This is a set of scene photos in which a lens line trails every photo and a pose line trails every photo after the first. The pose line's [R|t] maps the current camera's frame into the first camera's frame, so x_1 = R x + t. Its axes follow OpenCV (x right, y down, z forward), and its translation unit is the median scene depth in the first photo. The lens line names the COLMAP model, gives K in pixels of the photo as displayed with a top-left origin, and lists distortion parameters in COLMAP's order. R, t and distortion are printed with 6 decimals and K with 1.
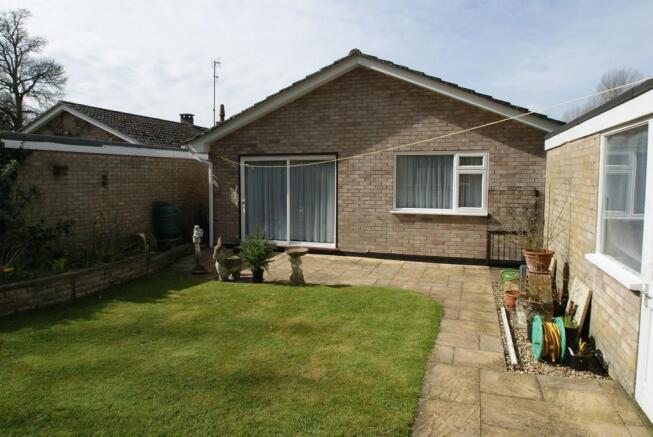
lens RADIAL K [[421.3, 0, 326.4], [0, 421.3, 216.9], [0, 0, 1]] dist [-0.010398, -0.001572]
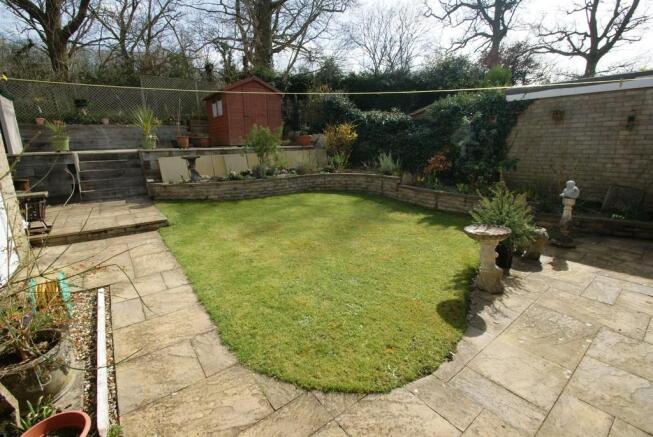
lens RADIAL K [[297.0, 0, 326.5], [0, 297.0, 218.6], [0, 0, 1]] dist [-0.003246, -0.001211]
pose [[-0.561155, 0.211747, -0.800168, 0.484304], [-0.062885, 0.953023, 0.296298, -0.060175], [0.825318, 0.216588, -0.521478, 1.281933]]
